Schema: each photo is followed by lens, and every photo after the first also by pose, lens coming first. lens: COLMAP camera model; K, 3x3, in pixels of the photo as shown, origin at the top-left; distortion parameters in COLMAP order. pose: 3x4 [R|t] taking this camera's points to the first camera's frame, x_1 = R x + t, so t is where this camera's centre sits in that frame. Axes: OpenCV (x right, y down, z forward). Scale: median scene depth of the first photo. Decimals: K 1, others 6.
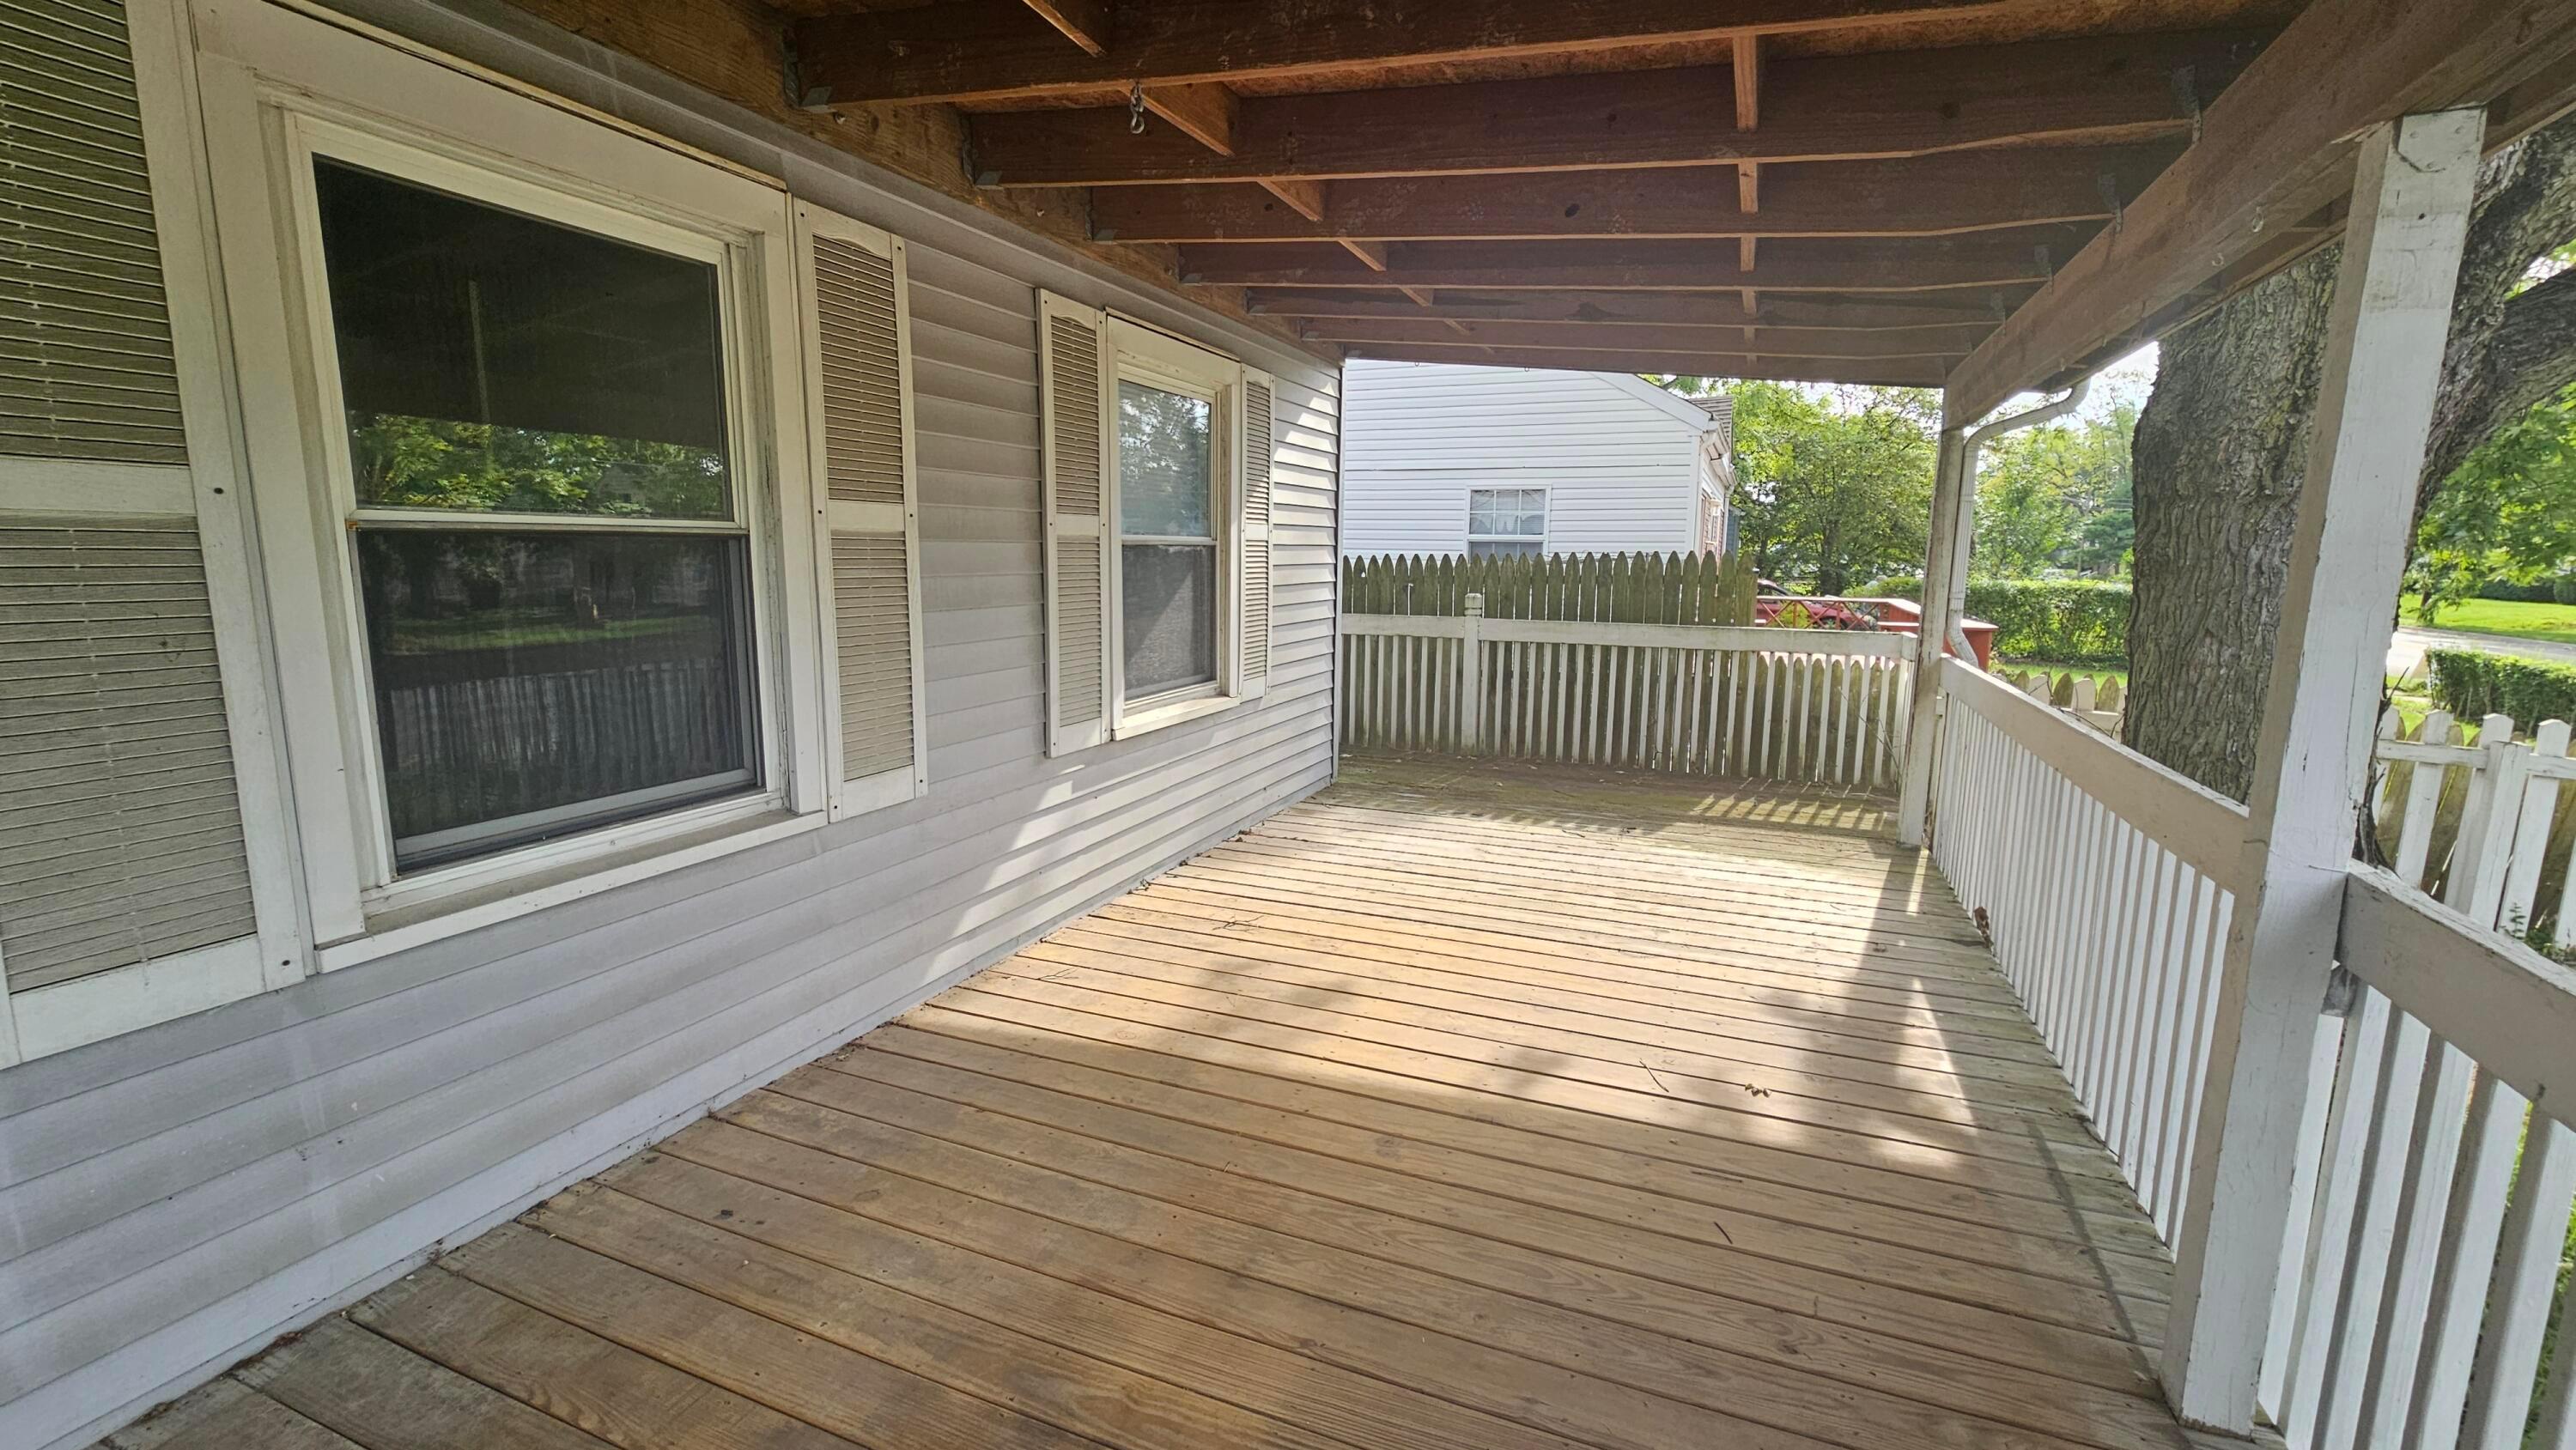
lens RADIAL K [[1058.3, 0, 1279.4], [0, 1058.3, 713.4], [0, 0, 1]] dist [-0.001891, -0.000528]
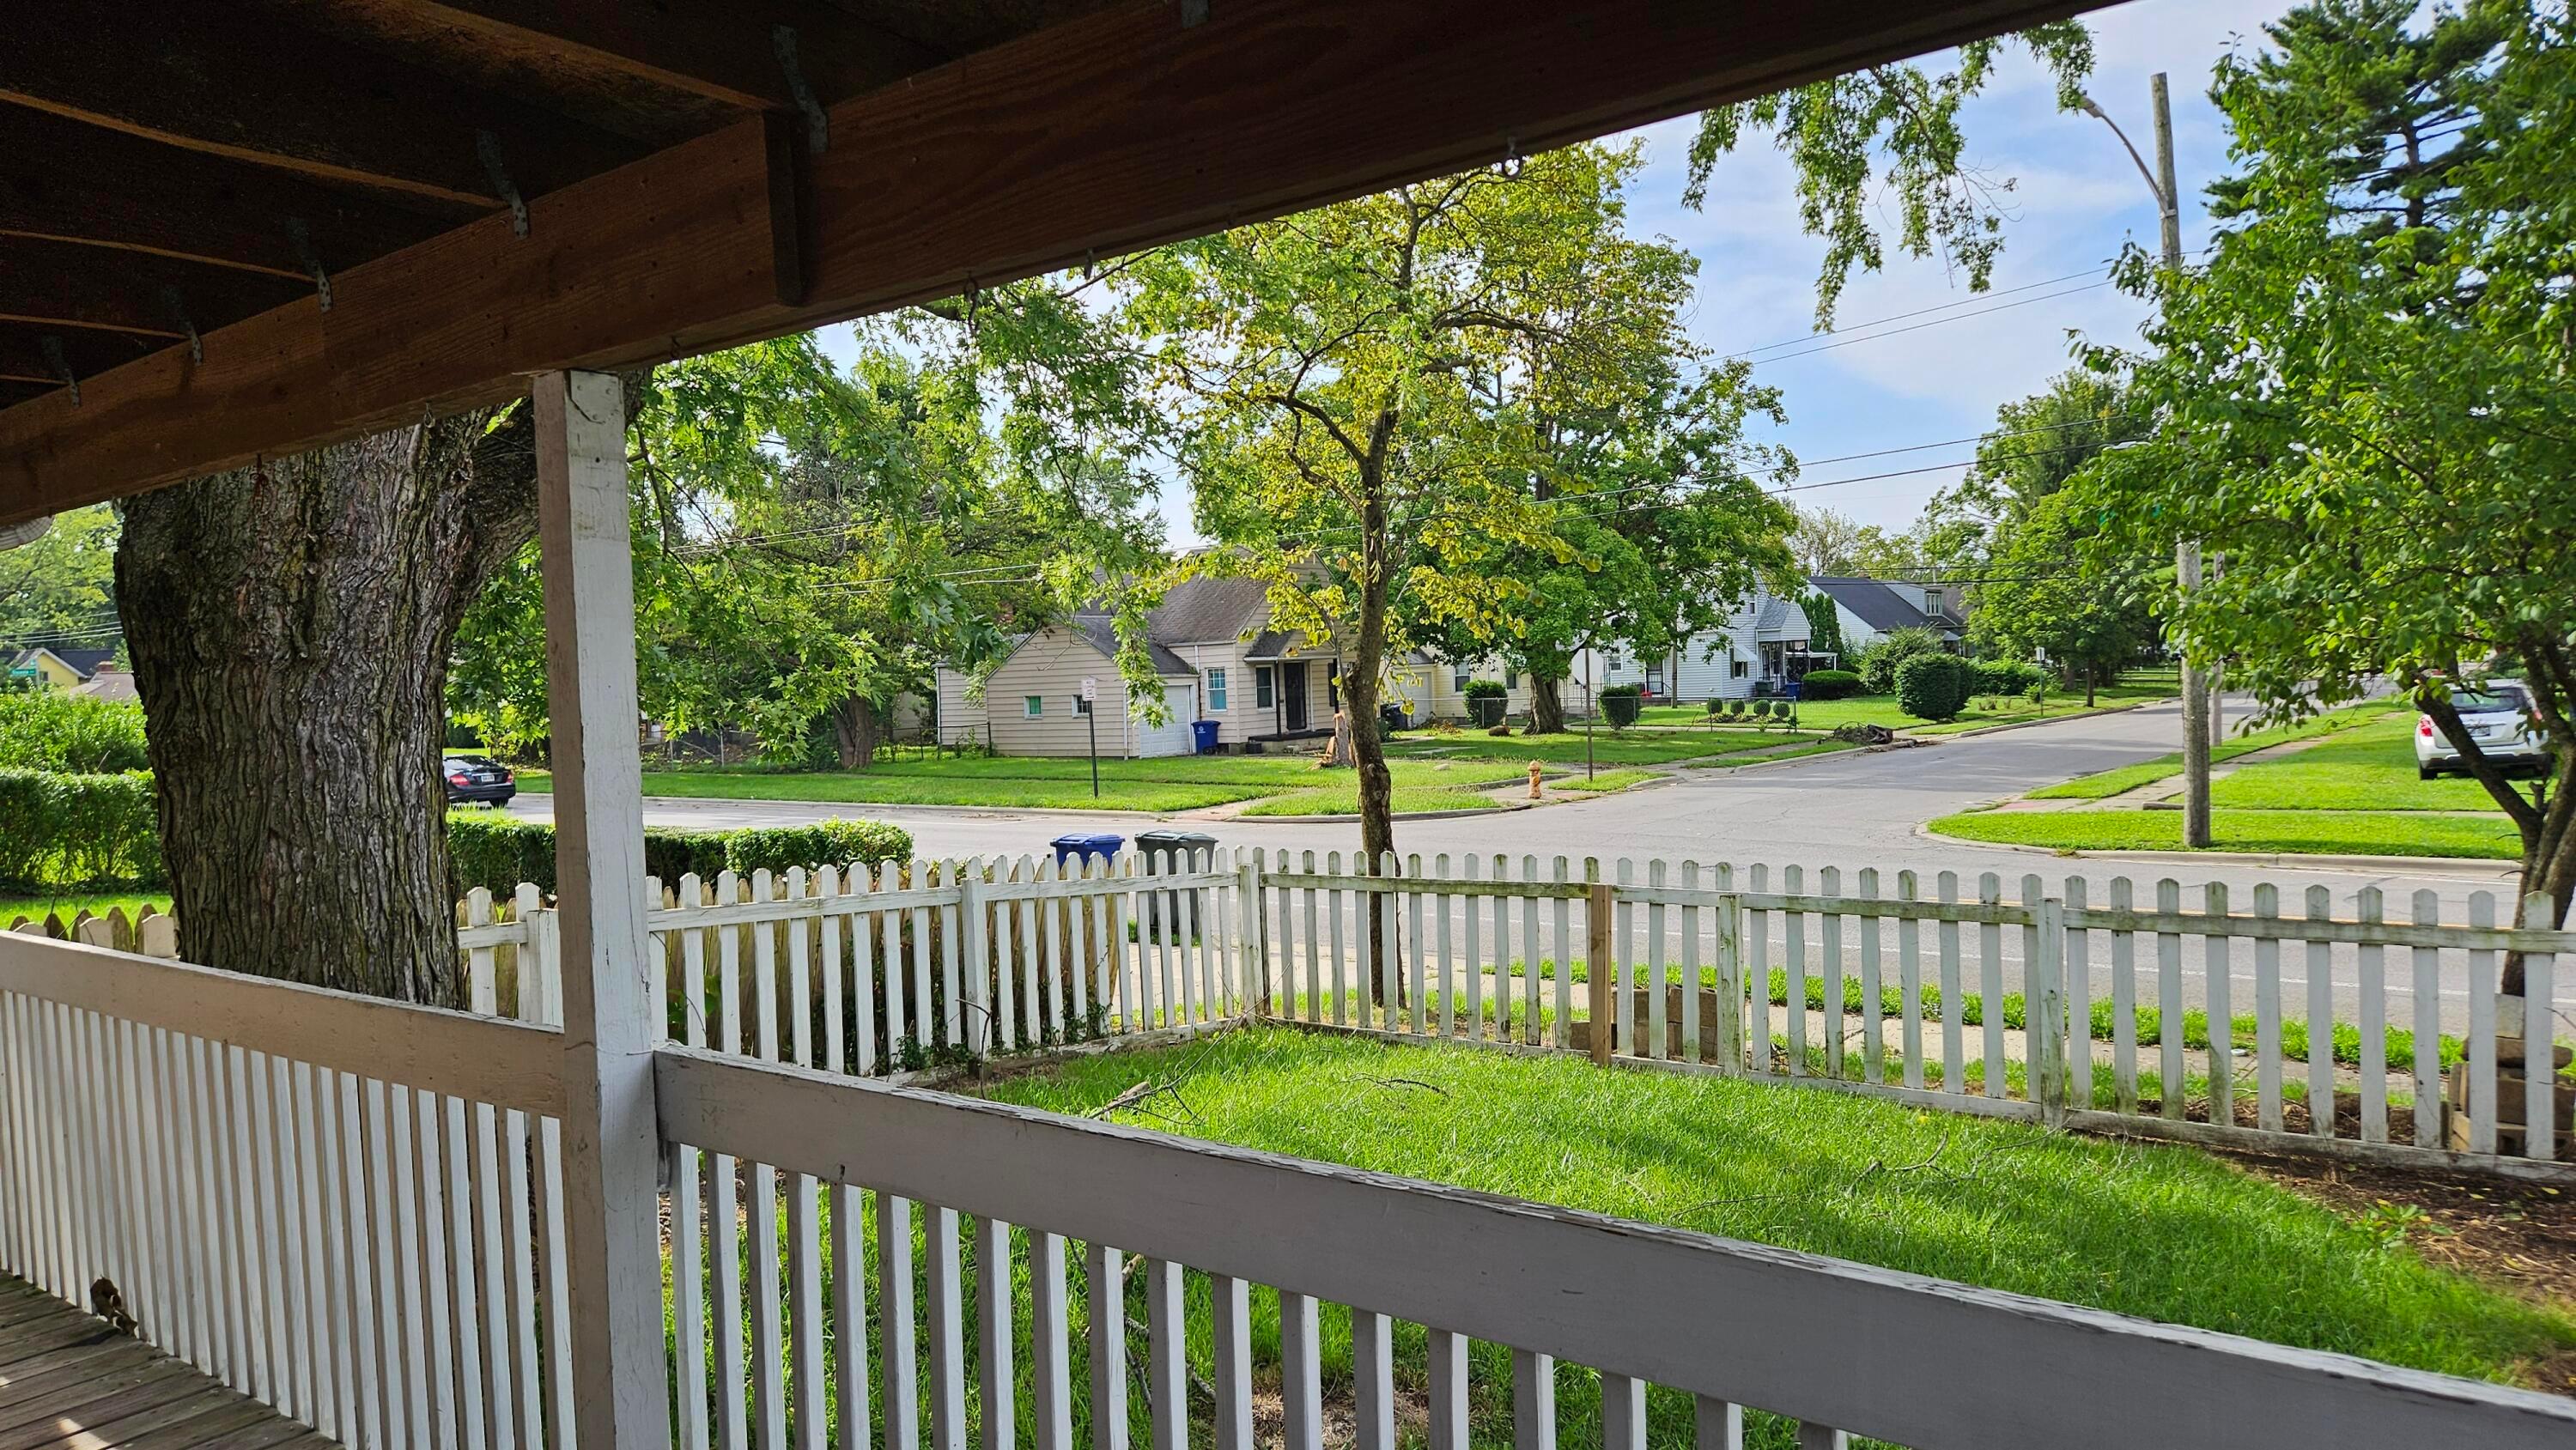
lens RADIAL K [[1742.7, 0, 1271.9], [0, 1742.7, 739.5], [0, 0, 1]] dist [0.036246, -0.001291]
pose [[0.238865, -0.060854, 0.969144, -0.204203], [0.188988, 0.981864, 0.015073, -0.025615], [-0.952485, 0.179557, 0.246033, -0.031949]]
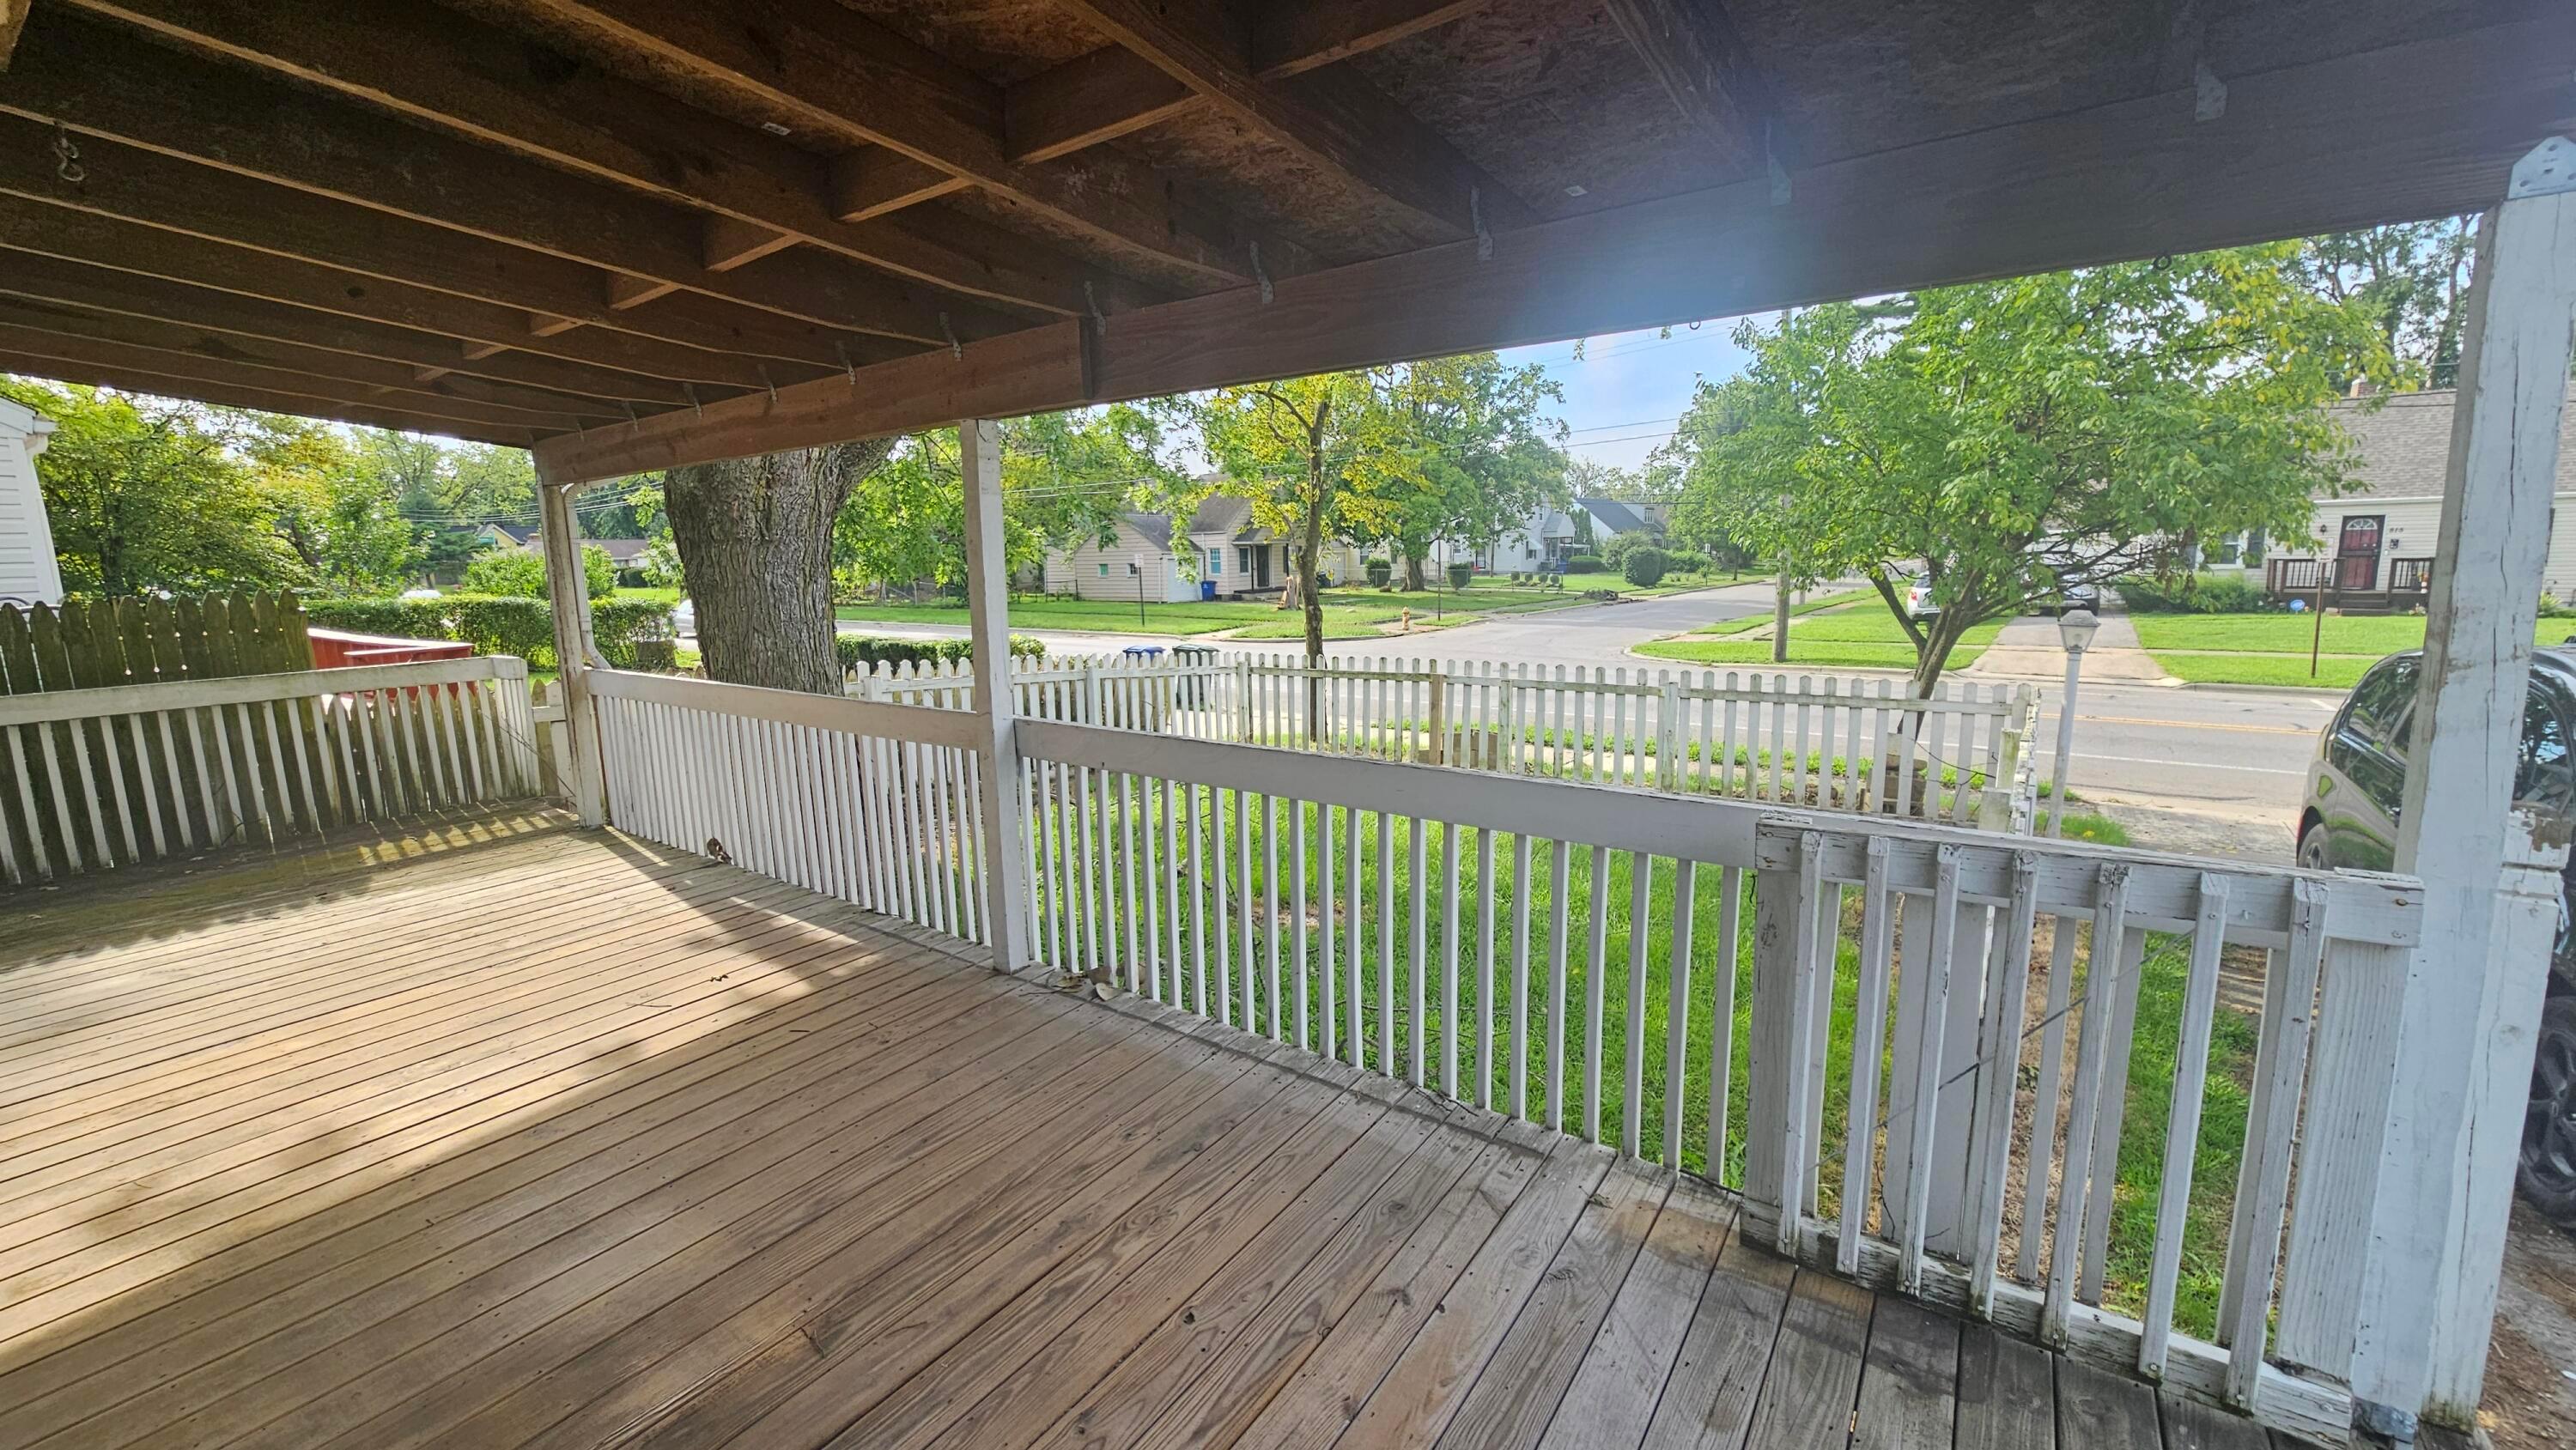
lens RADIAL K [[1058.3, 0, 1279.4], [0, 1058.3, 713.4], [0, 0, 1]] dist [-0.001891, -0.000528]
pose [[0.210432, -0.167634, 0.963129, -0.464090], [0.173386, 0.975970, 0.131987, -0.030226], [-0.962110, 0.139219, 0.234440, -0.066912]]
